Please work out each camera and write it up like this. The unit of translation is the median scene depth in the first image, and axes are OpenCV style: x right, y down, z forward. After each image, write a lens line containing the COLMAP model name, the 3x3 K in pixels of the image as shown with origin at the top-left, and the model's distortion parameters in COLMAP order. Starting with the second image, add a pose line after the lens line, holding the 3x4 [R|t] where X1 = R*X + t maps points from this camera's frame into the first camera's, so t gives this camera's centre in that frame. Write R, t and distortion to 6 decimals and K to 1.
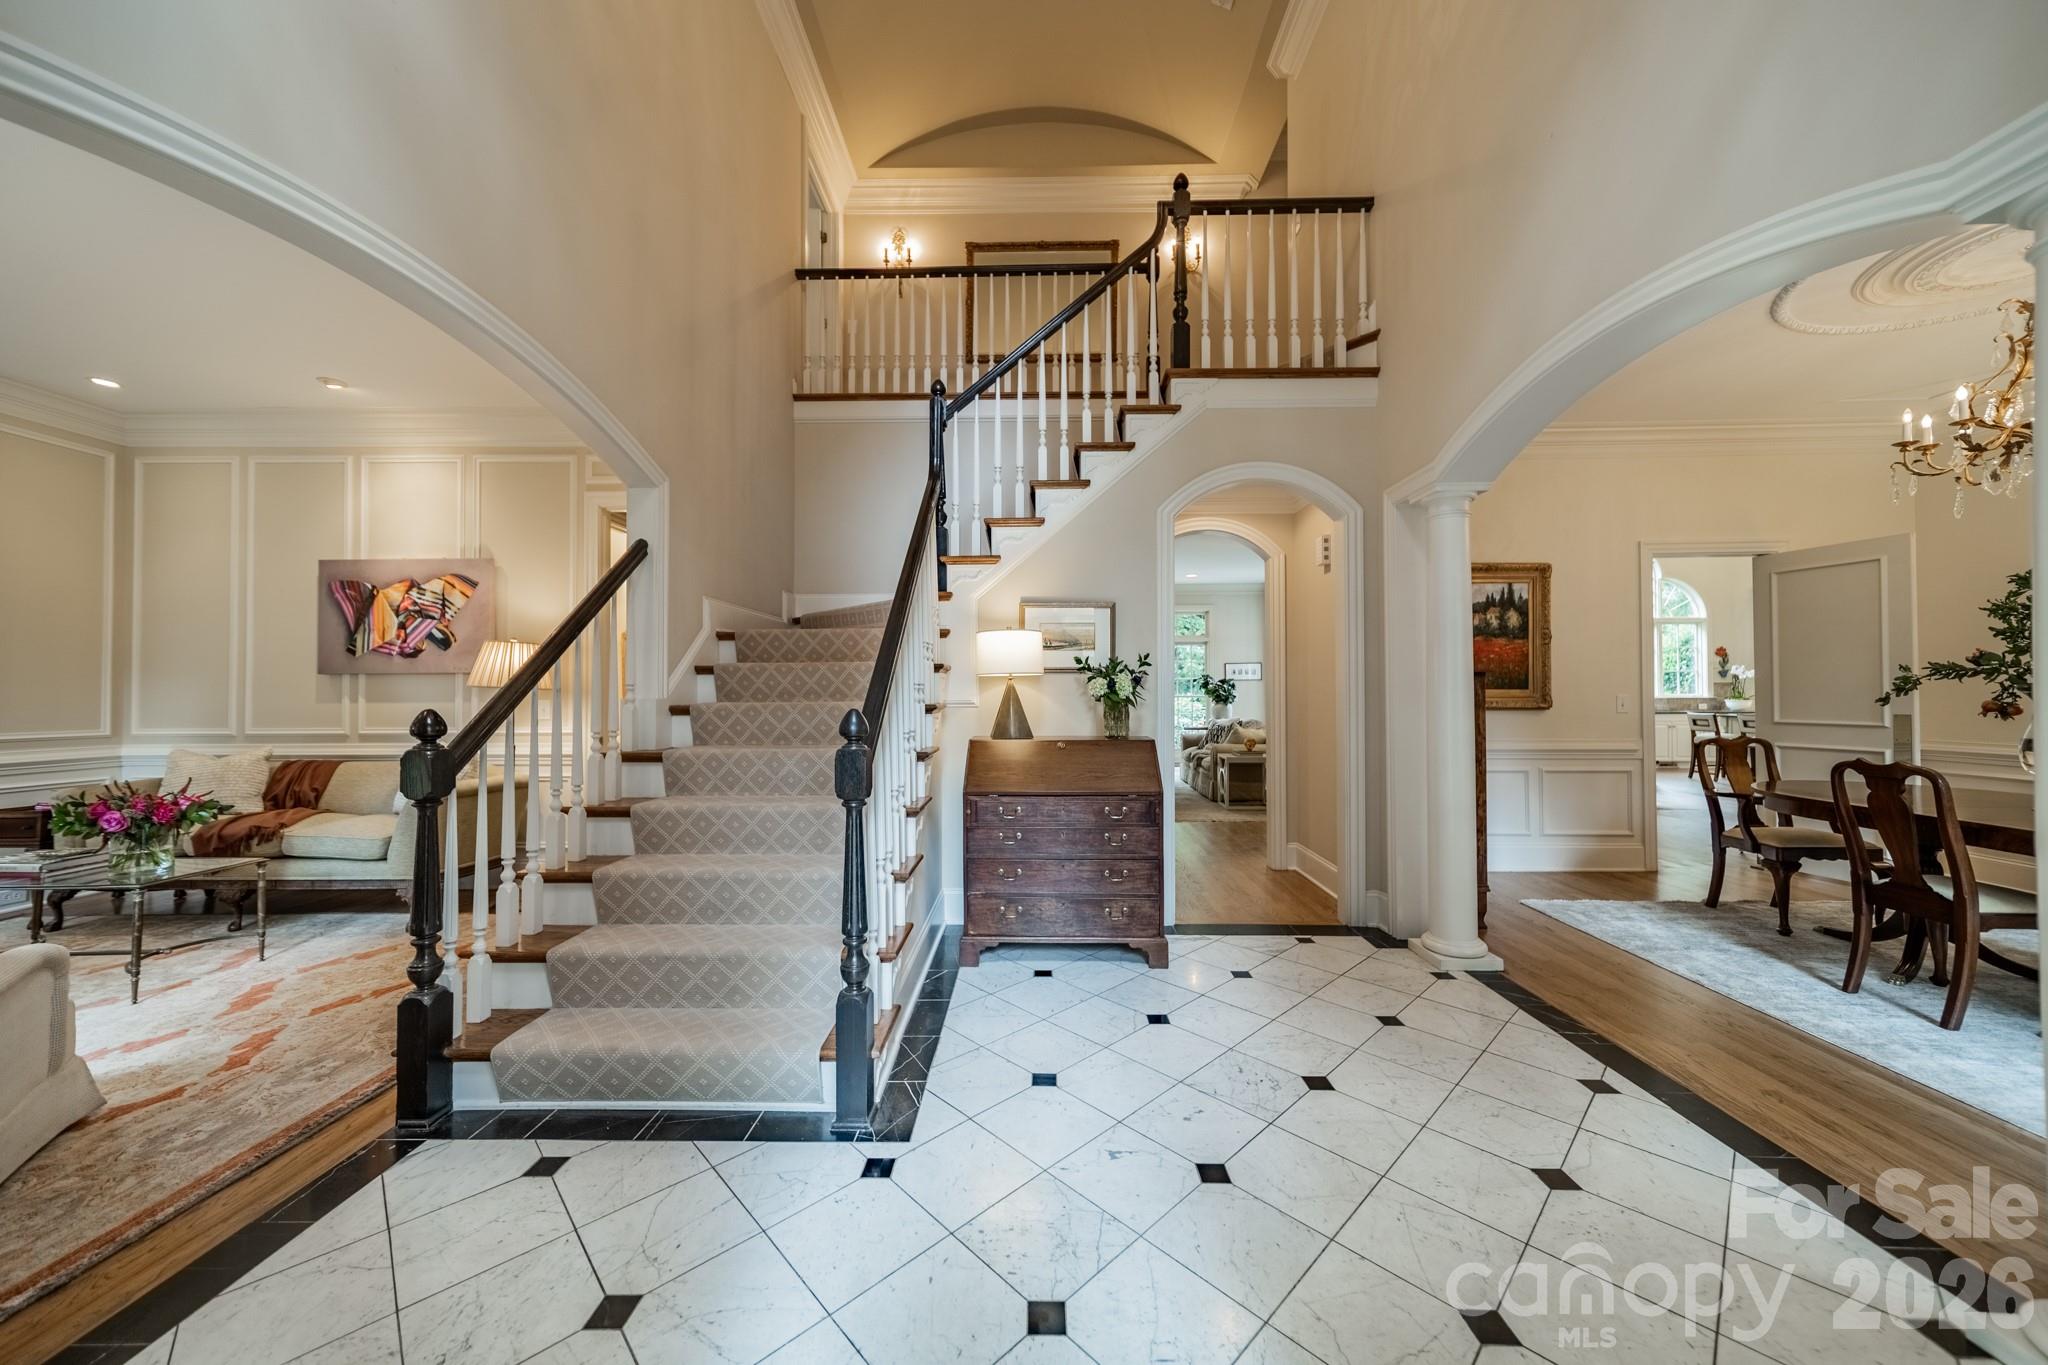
lens RADIAL K [[712.1, 0, 1021.4], [0, 712.1, 682.3], [0, 0, 1]] dist [0.007008, -0.000086]
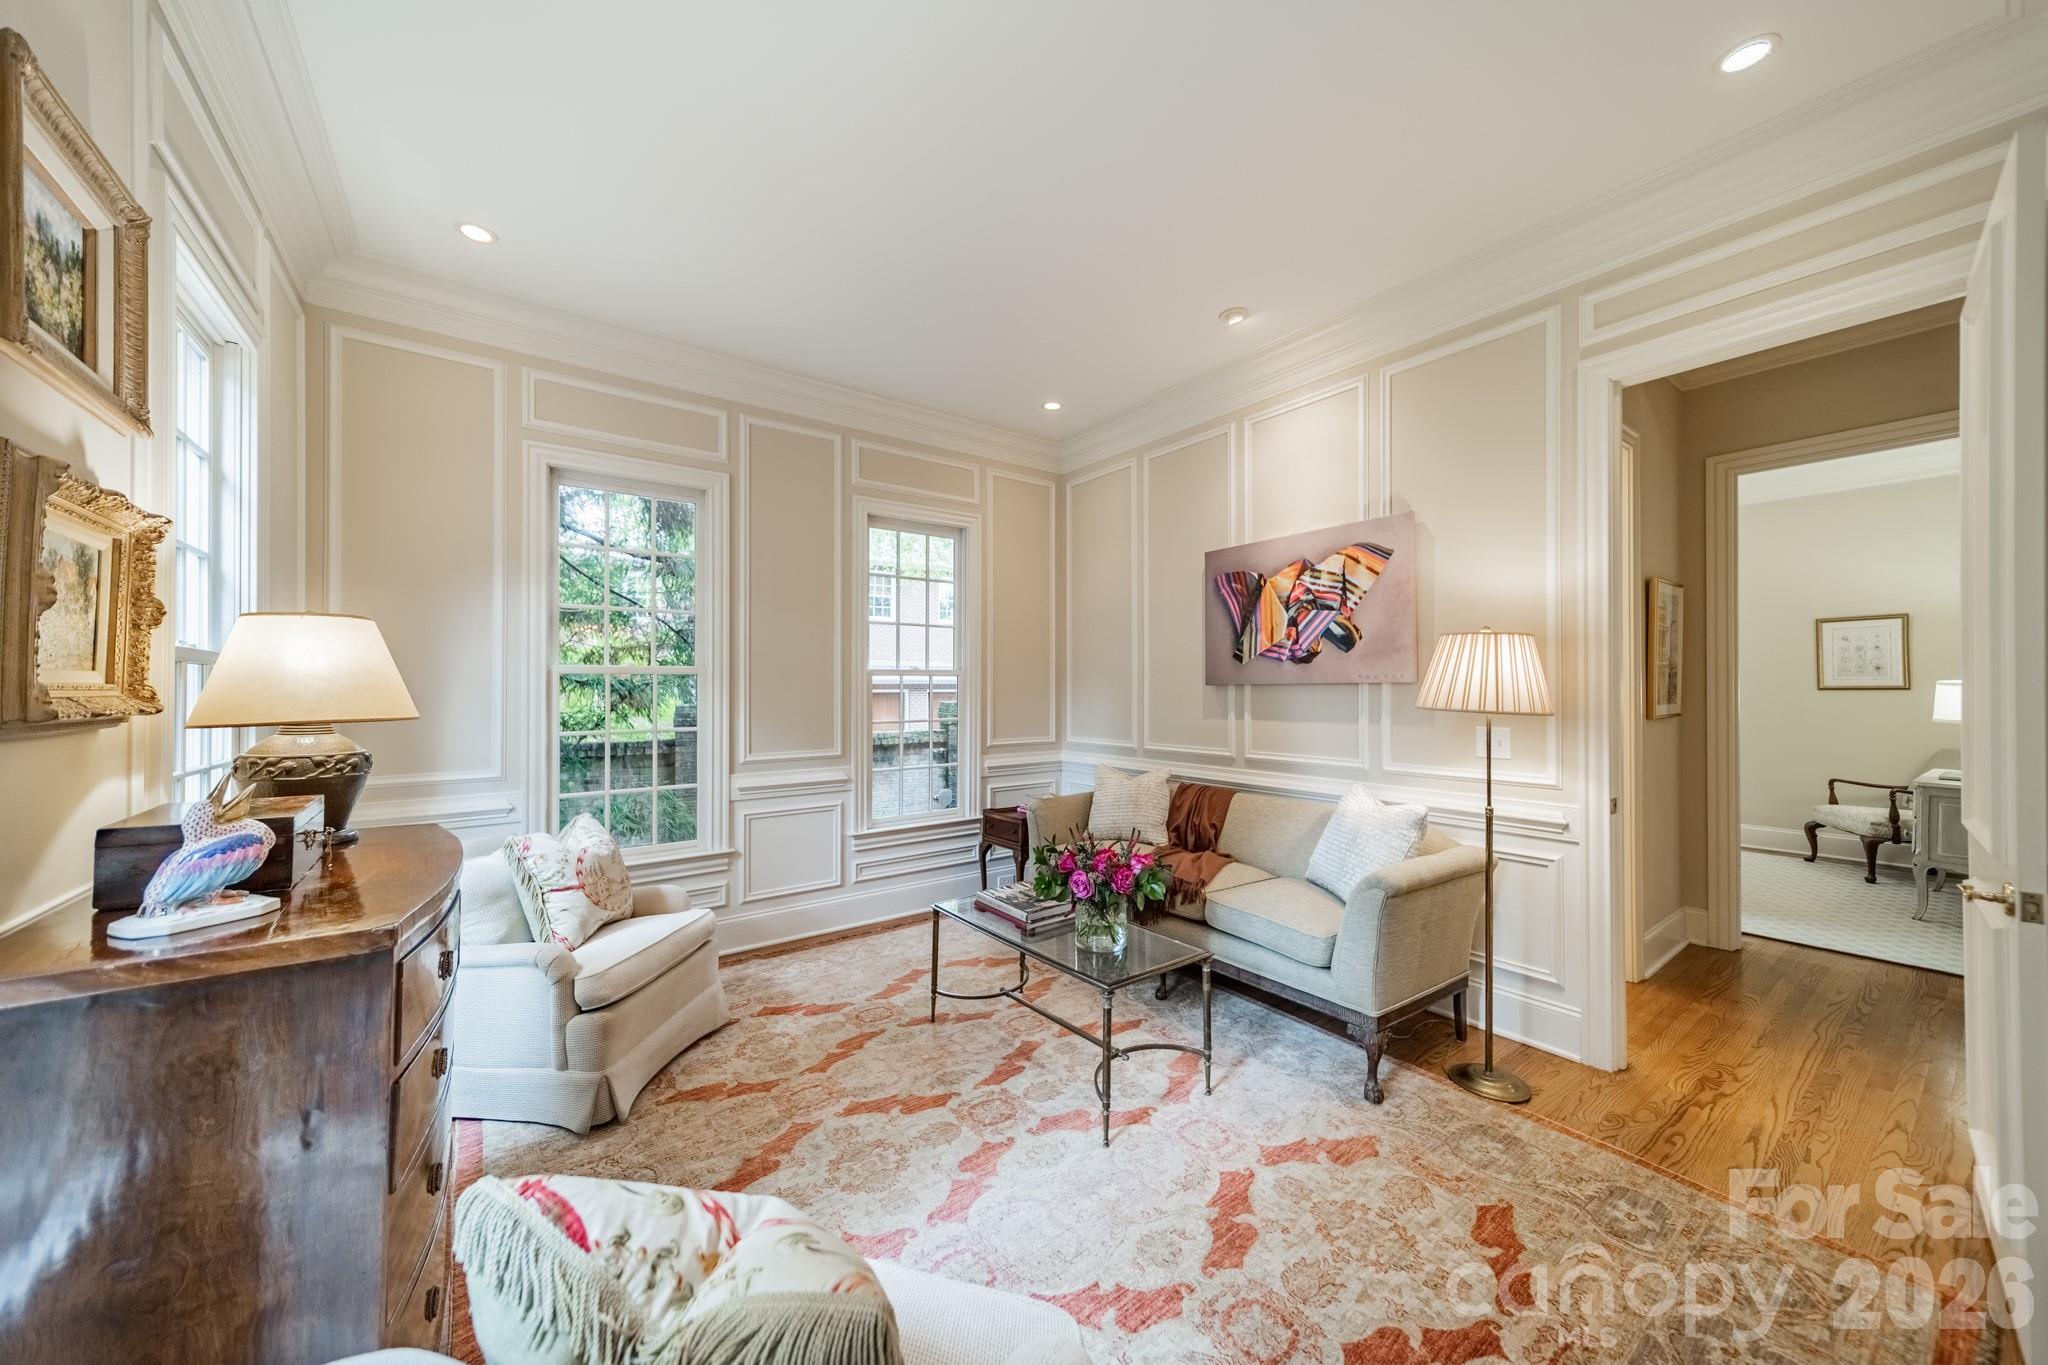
lens RADIAL K [[712.1, 0, 1021.4], [0, 712.1, 682.3], [0, 0, 1]] dist [0.007008, -0.000086]
pose [[0.604062, -0.004501, -0.796925, -0.432535], [0.010470, 0.999943, 0.002289, -0.018968], [0.796869, -0.009726, 0.604074, 0.306281]]
